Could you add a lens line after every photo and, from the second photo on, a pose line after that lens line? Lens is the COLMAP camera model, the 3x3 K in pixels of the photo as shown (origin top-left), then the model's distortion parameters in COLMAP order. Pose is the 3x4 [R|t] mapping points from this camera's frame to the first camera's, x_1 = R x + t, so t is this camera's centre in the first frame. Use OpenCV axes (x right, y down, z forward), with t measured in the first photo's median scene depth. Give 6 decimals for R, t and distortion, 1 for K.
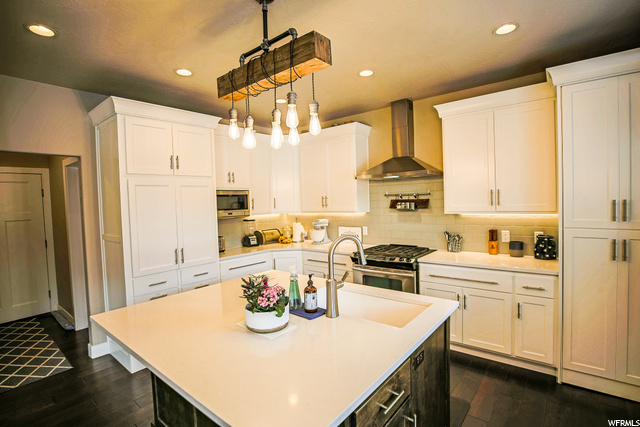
lens RADIAL K [[309.8, 0, 323.3], [0, 309.8, 211.4], [0, 0, 1]] dist [-0.029736, 0.003000]
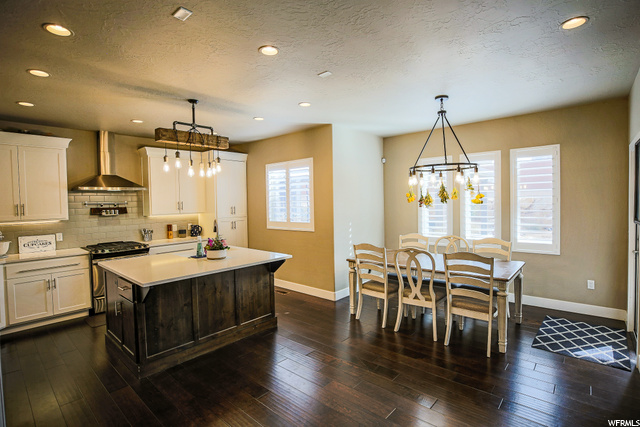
lens RADIAL K [[309.8, 0, 323.3], [0, 309.8, 211.6], [0, 0, 1]] dist [-0.029736, 0.003000]
pose [[0.036898, -0.001402, 0.999318, -1.140564], [0.057004, 0.998374, -0.000704, 0.036372], [-0.997692, 0.056991, 0.036918, 0.059729]]
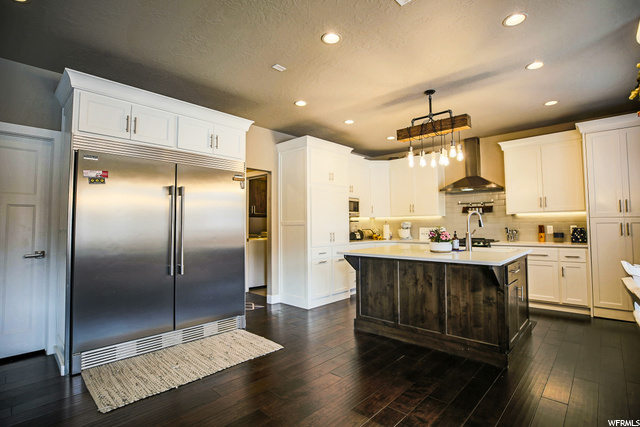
lens RADIAL K [[309.8, 0, 324.1], [0, 309.8, 211.5], [0, 0, 1]] dist [-0.029736, 0.003000]
pose [[0.998042, 0.019641, -0.059388, -0.396328], [-0.024489, 0.996328, -0.082042, 0.137454], [0.057559, 0.083336, 0.994858, -0.517721]]
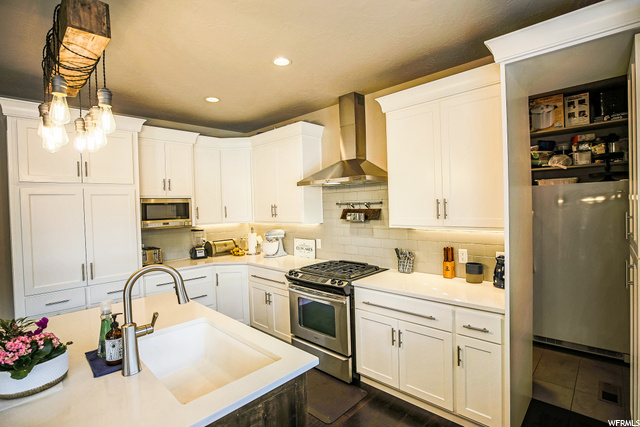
lens RADIAL K [[309.8, 0, 321.5], [0, 309.8, 211.2], [0, 0, 1]] dist [-0.029736, 0.003000]
pose [[0.996188, 0.004060, -0.087138, 0.284719], [-0.005257, 0.999895, -0.013508, -0.023853], [0.087074, 0.013915, 0.996105, 0.152373]]
